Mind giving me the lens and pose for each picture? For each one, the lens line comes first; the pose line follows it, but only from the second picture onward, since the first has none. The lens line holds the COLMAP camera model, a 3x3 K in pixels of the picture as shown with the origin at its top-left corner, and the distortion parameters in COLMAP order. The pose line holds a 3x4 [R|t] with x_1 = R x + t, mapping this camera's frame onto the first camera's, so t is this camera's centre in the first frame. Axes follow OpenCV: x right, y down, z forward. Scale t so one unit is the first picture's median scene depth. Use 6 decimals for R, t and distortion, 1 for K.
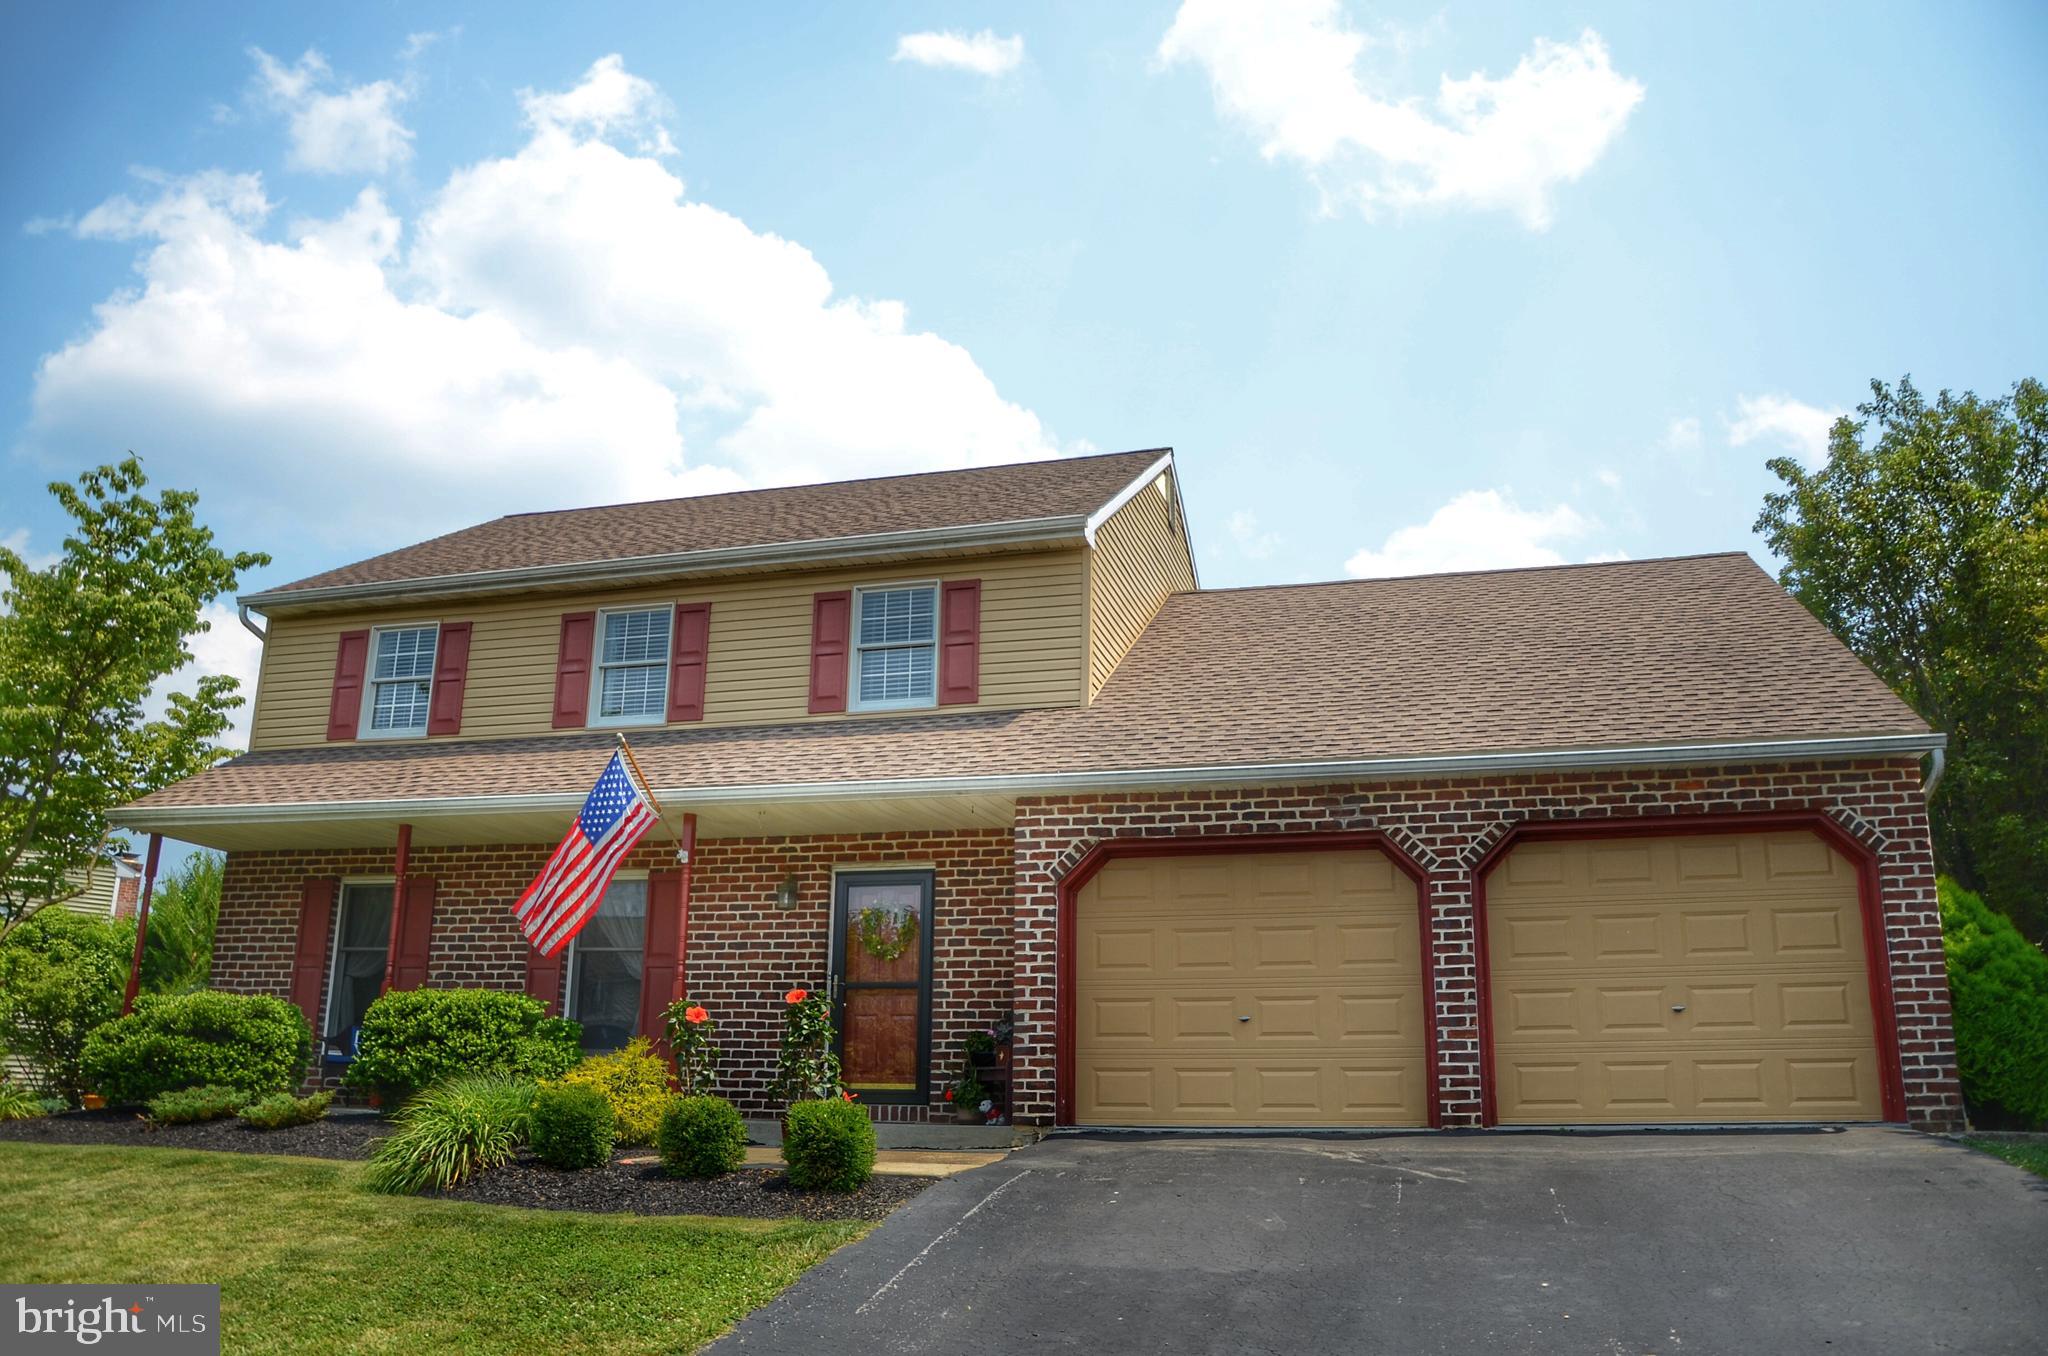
lens RADIAL K [[1585.3, 0, 1018.7], [0, 1585.3, 683.1], [0, 0, 1]] dist [-0.158163, 0.119358]
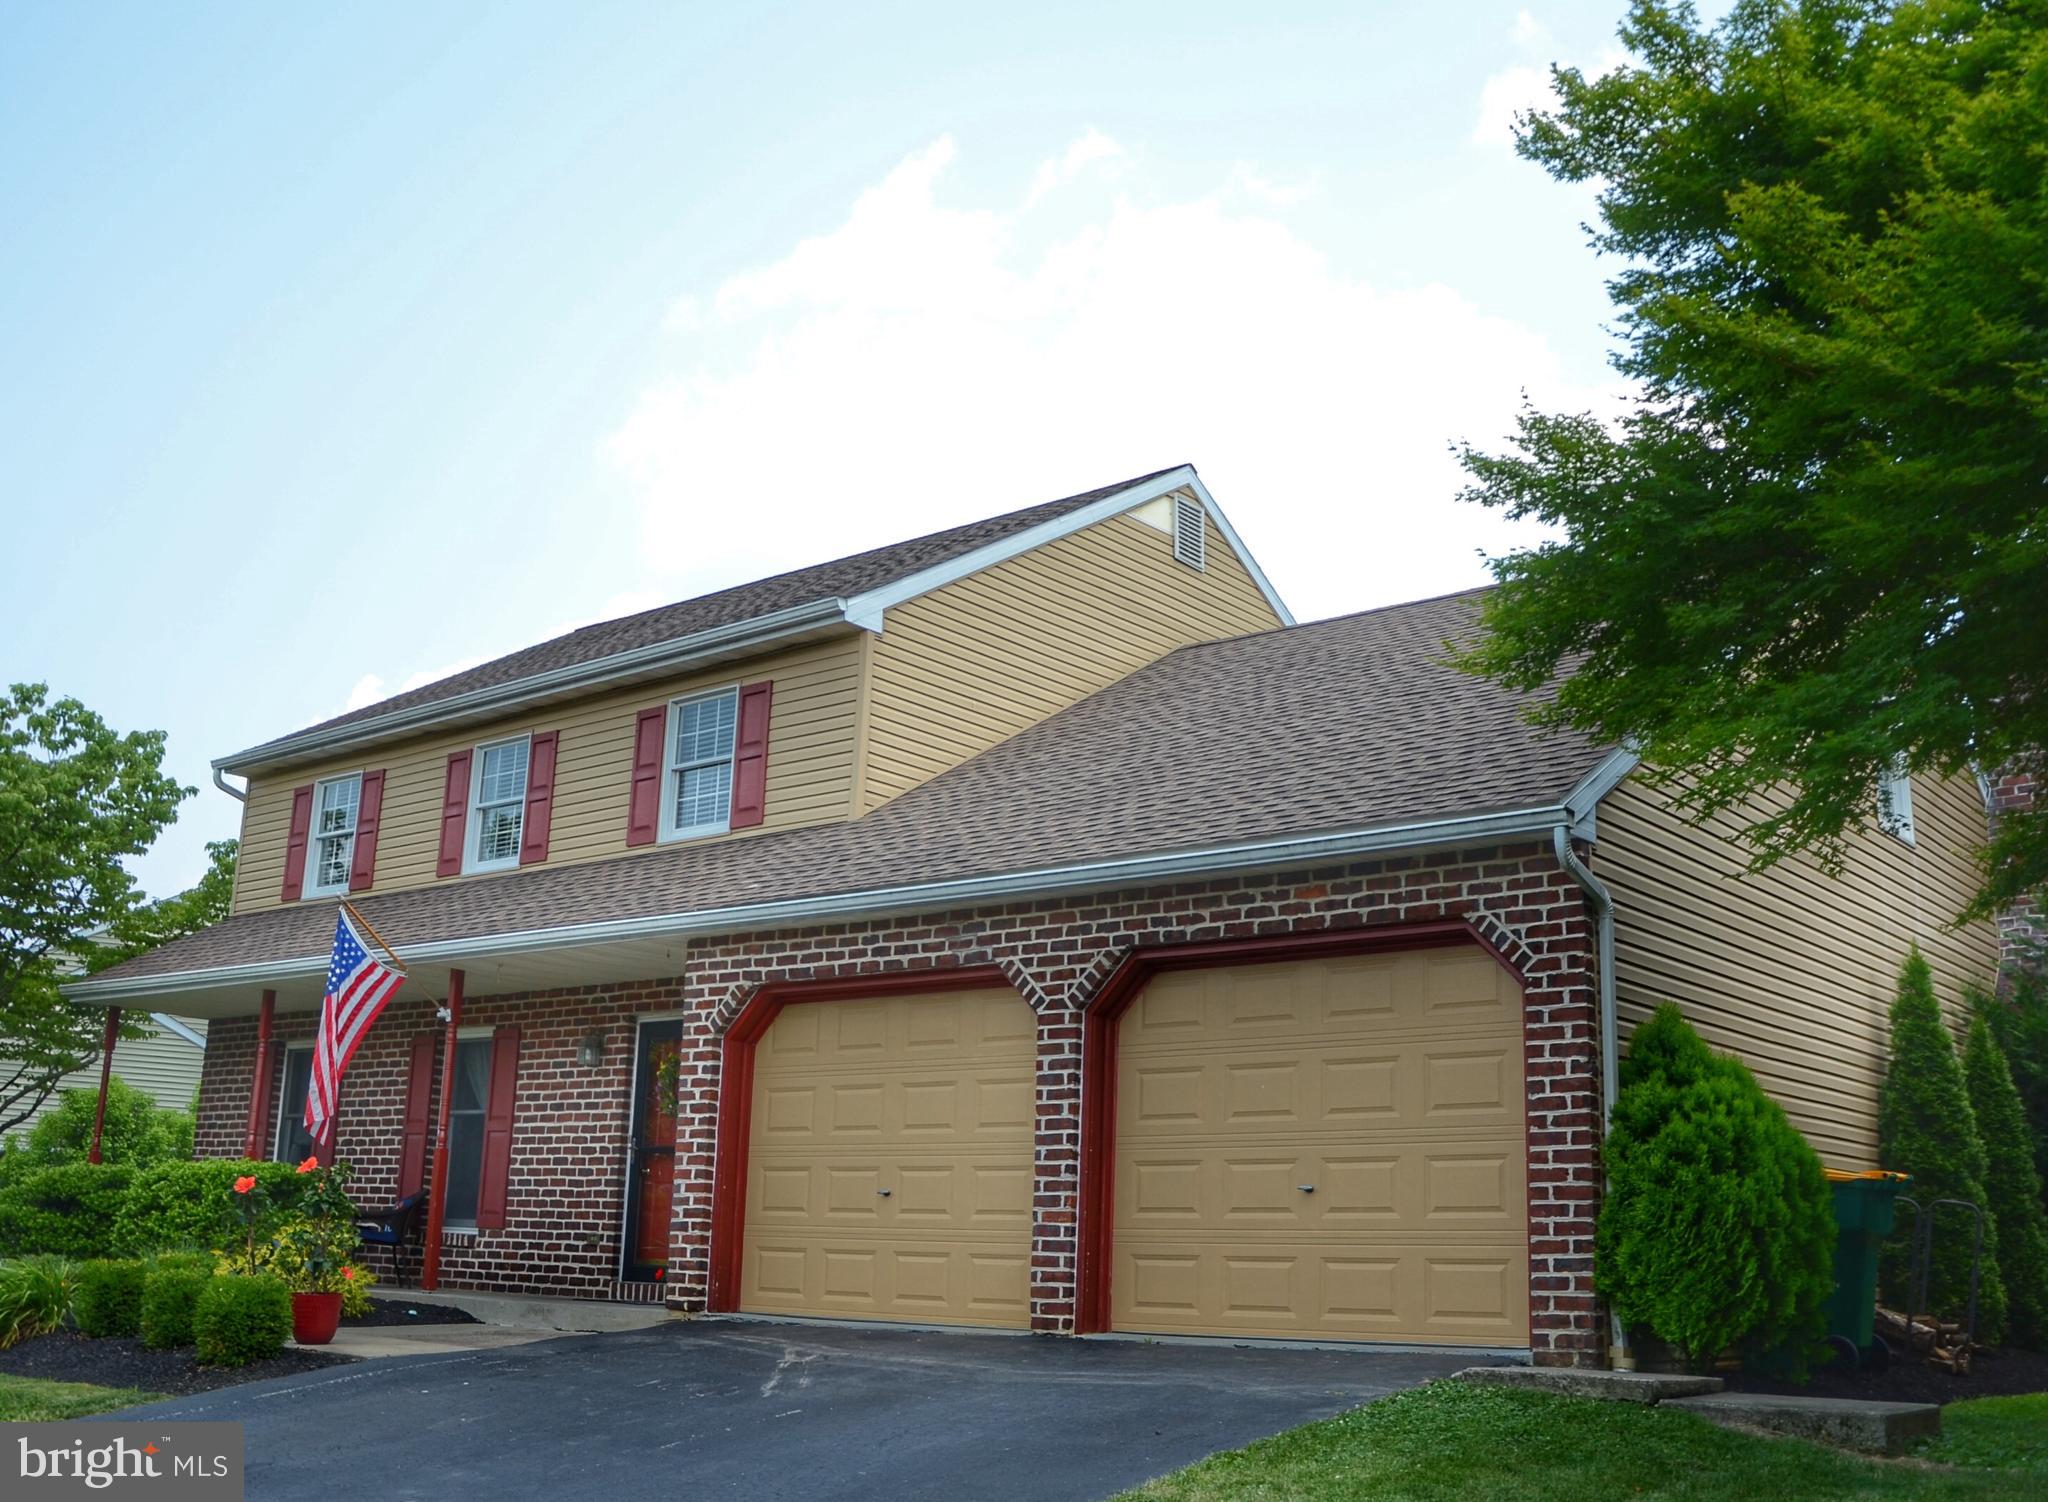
lens RADIAL K [[2055.2, 0, 1025.3], [0, 2055.2, 691.1], [0, 0, 1]] dist [-0.160825, 0.119500]
pose [[0.913382, -0.099205, -0.394832, 0.662199], [0.092332, 0.995062, -0.036421, -0.007168], [0.396496, -0.003189, 0.918031, 0.027807]]
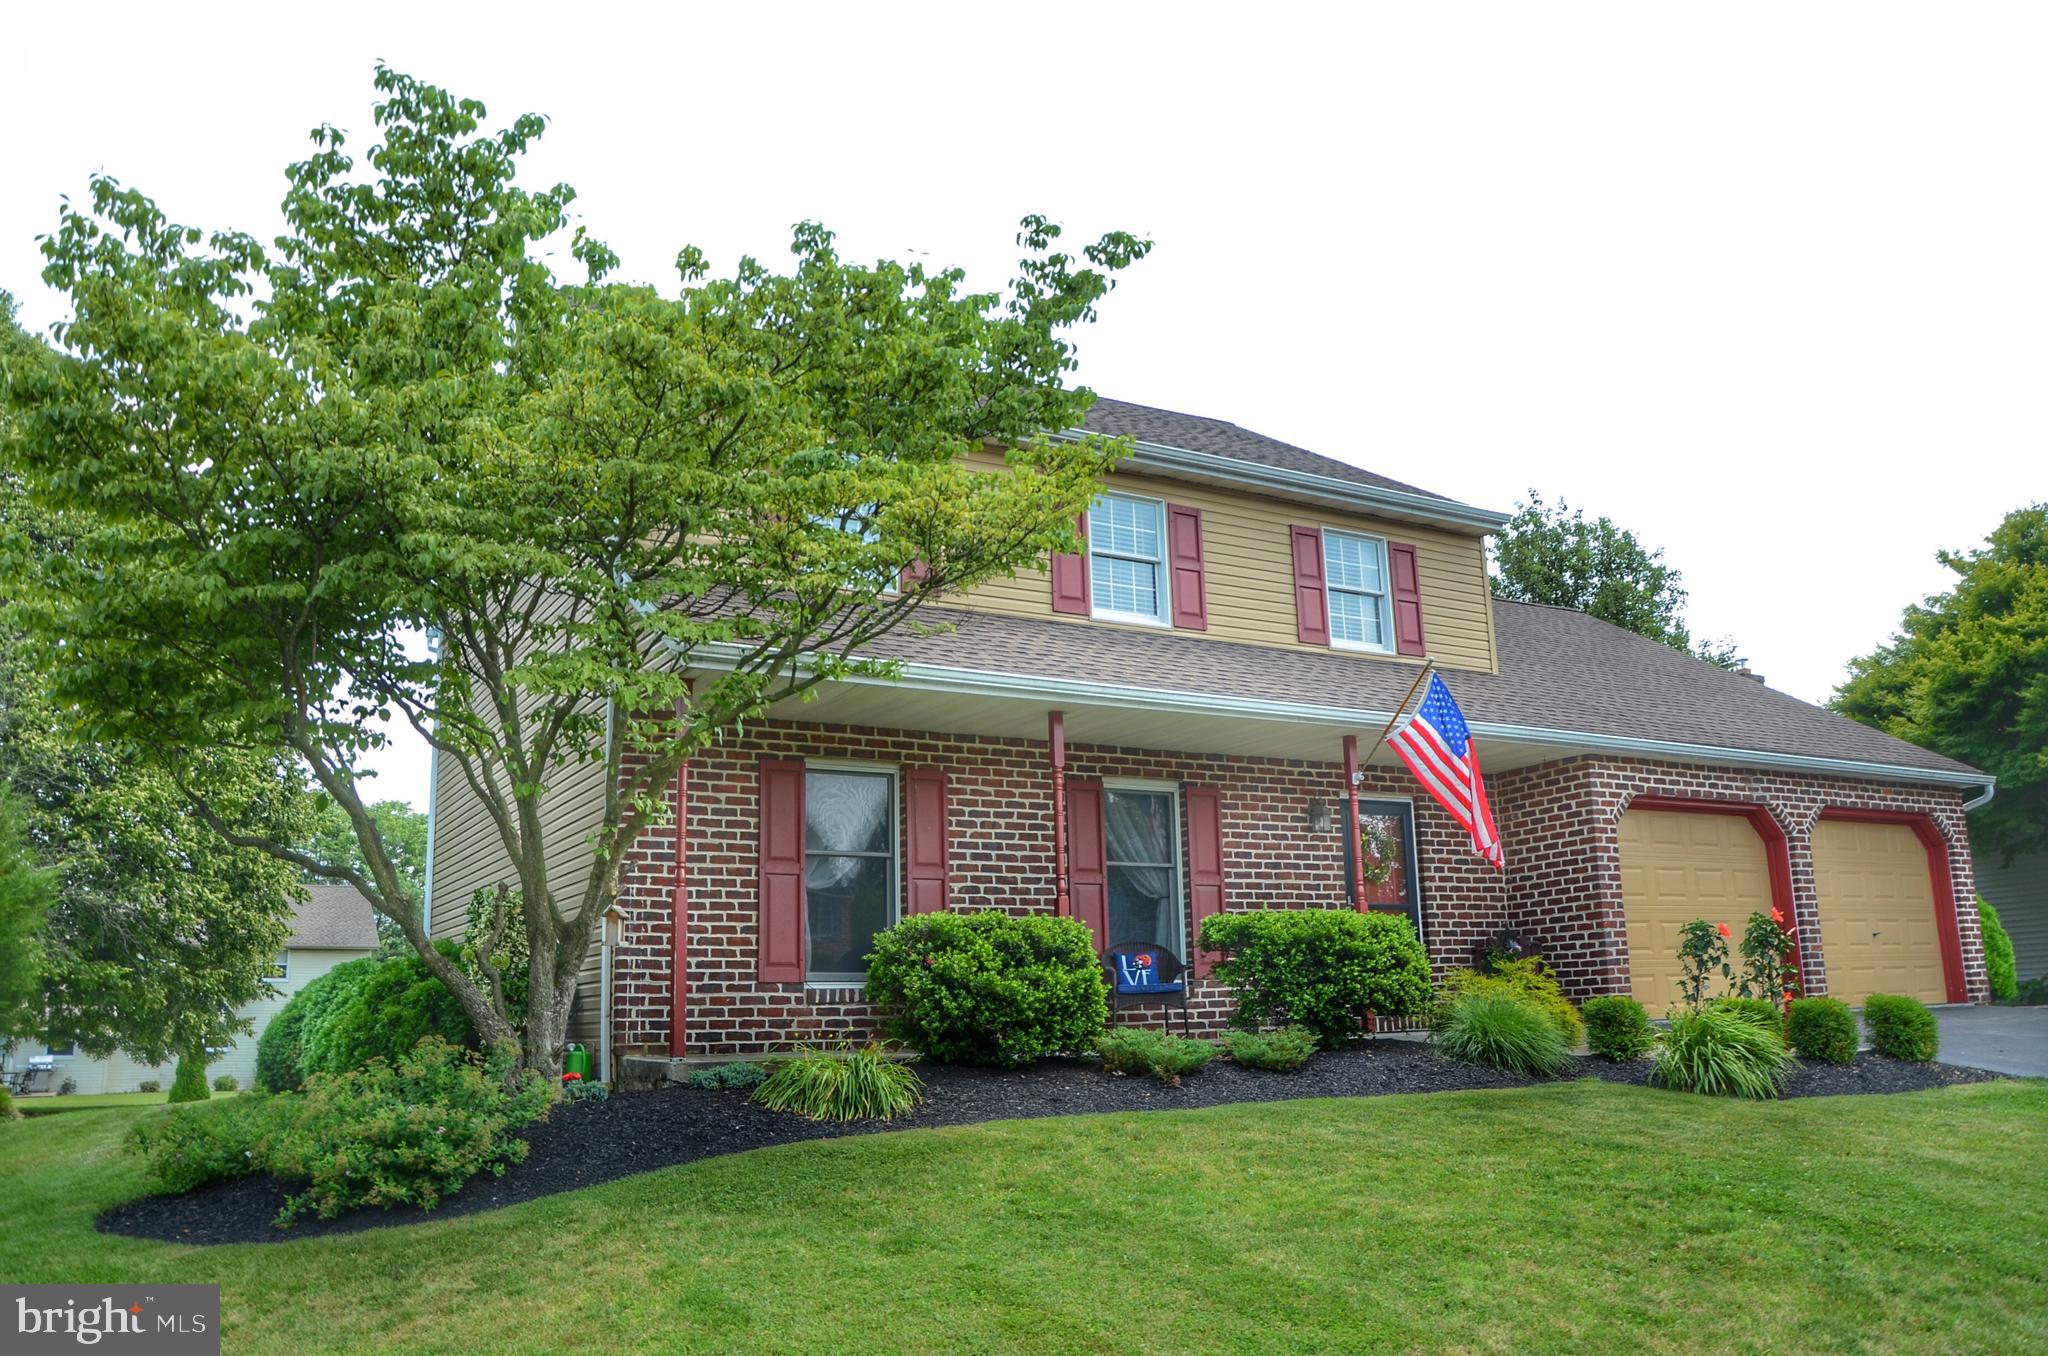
lens RADIAL K [[1585.3, 0, 1018.7], [0, 1585.3, 683.1], [0, 0, 1]] dist [-0.158163, 0.119358]
pose [[0.709517, 0.120826, 0.694252, -1.186164], [-0.155998, 0.987679, -0.012466, 0.106033], [-0.687204, -0.099457, 0.719624, 0.470451]]
